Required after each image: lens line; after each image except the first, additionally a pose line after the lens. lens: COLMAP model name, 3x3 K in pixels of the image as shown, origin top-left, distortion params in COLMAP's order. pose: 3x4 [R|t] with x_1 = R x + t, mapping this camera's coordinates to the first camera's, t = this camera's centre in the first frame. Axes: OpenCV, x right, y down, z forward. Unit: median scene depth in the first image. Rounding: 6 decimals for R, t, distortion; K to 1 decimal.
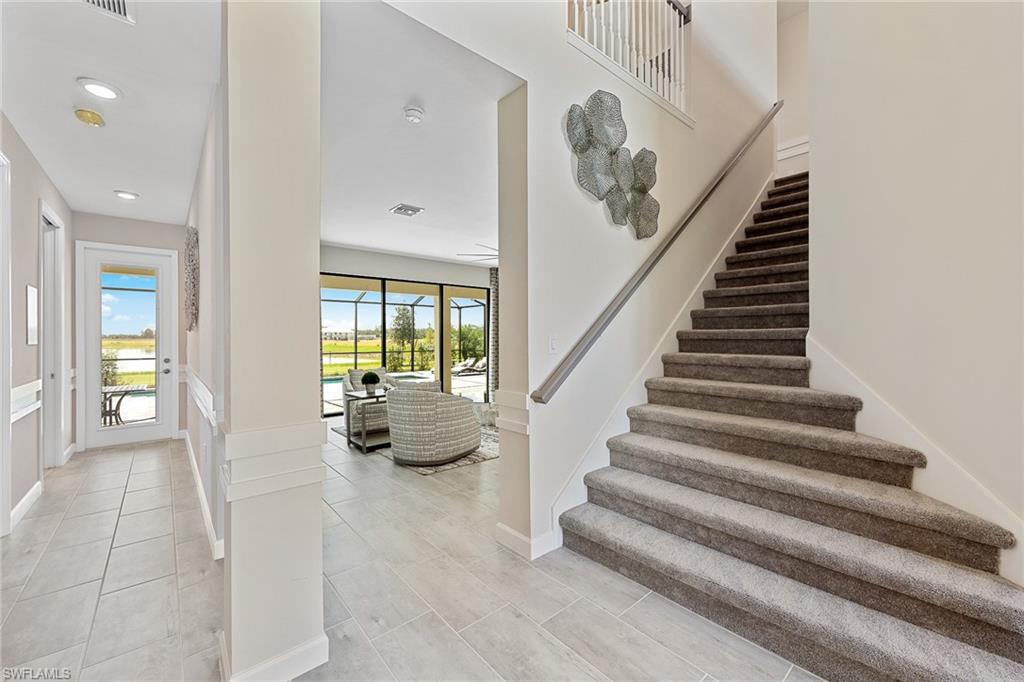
lens RADIAL K [[406.6, 0, 512.0], [0, 406.6, 341.0], [0, 0, 1]] dist [0.001514, 0.000147]
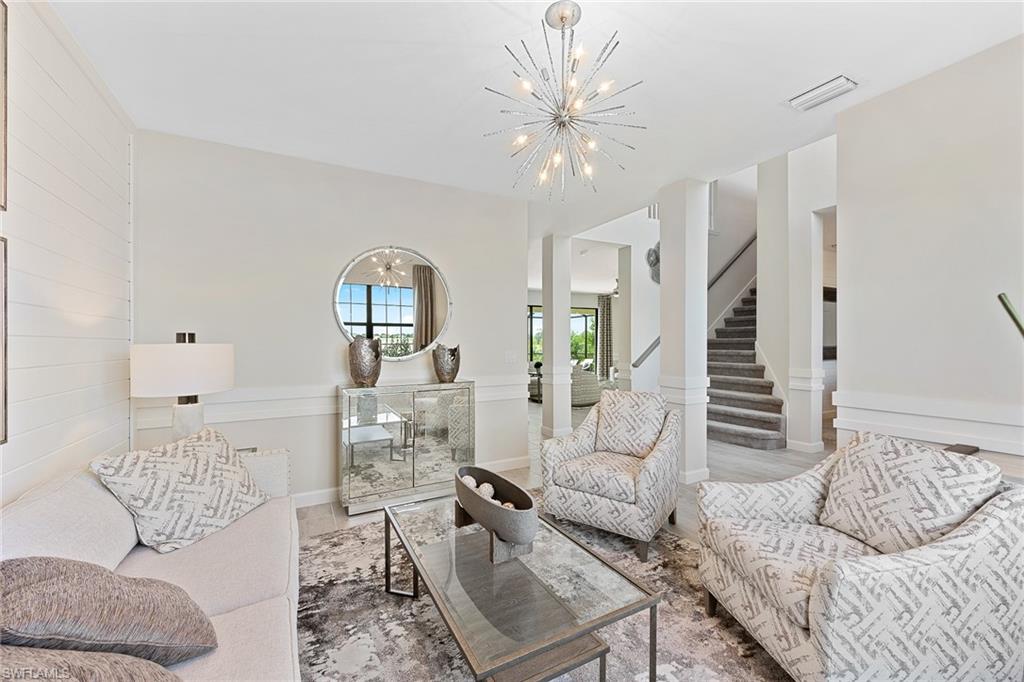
lens RADIAL K [[406.6, 0, 512.0], [0, 406.6, 341.0], [0, 0, 1]] dist [0.001514, 0.000147]
pose [[0.976506, 0.002538, -0.215477, -0.130317], [-0.005608, 0.999891, -0.013638, 0.024108], [0.215419, 0.014526, 0.976414, -1.552959]]
